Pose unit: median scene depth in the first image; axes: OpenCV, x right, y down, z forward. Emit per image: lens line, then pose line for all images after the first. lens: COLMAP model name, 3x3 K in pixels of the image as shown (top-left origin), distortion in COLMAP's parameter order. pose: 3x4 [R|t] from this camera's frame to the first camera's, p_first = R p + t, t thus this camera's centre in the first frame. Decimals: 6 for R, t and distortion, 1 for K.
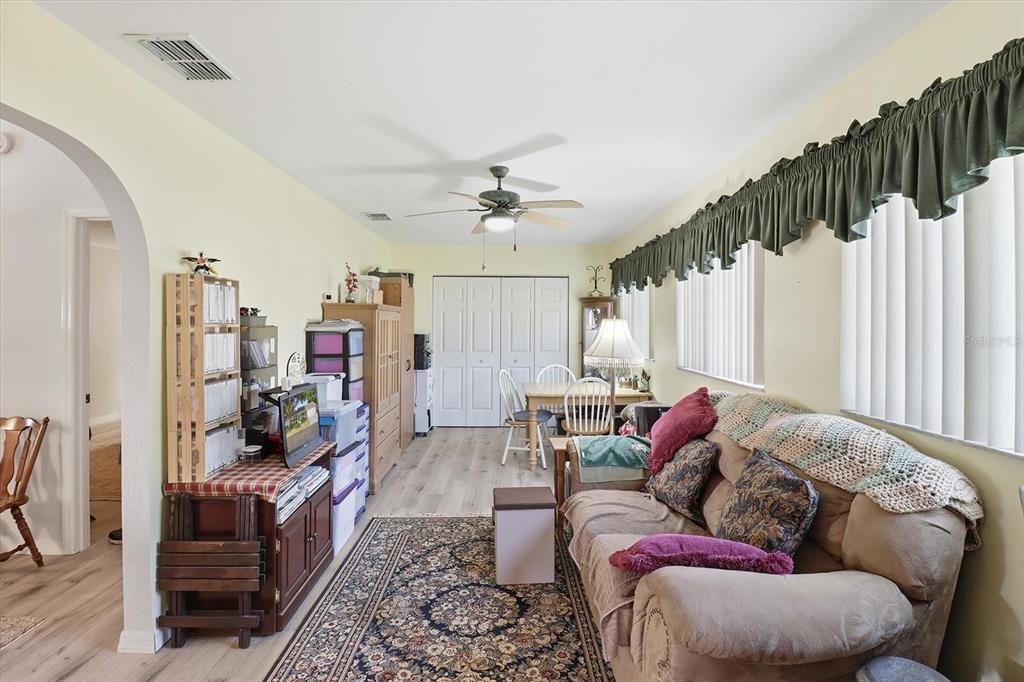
lens RADIAL K [[503.5, 0, 511.0], [0, 503.5, 318.3], [0, 0, 1]] dist [-0.003550, -0.001339]
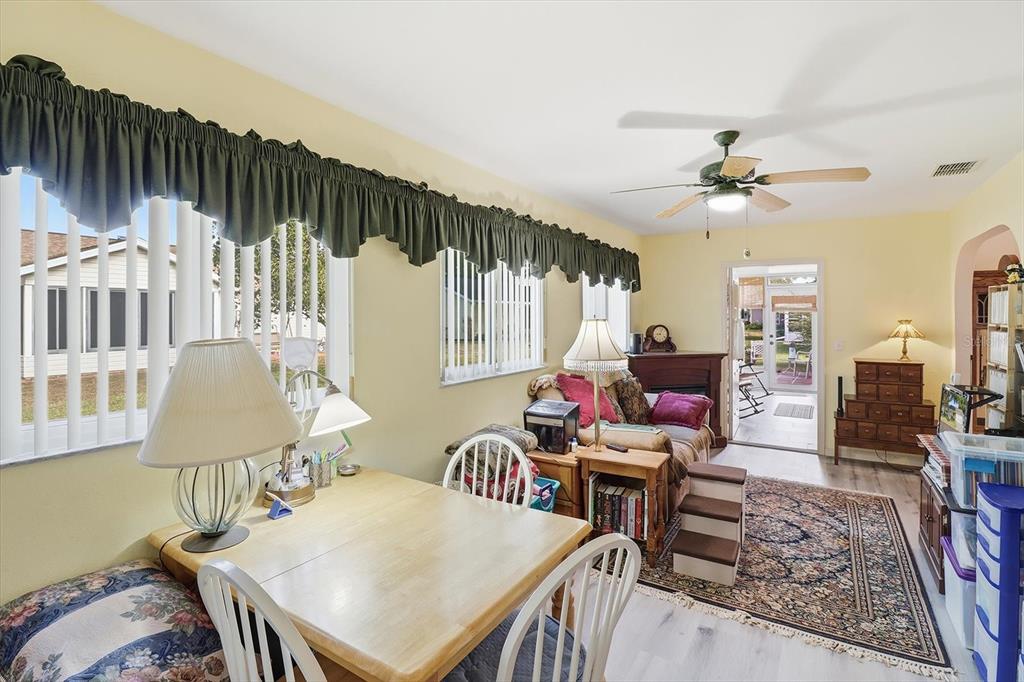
lens RADIAL K [[503.5, 0, 511.0], [0, 503.5, 318.3], [0, 0, 1]] dist [-0.003550, -0.001339]
pose [[-0.841280, -0.001824, 0.540597, -0.204087], [0.000070, 0.999994, 0.003483, -0.007800], [-0.540600, 0.002968, -0.841275, 2.264002]]
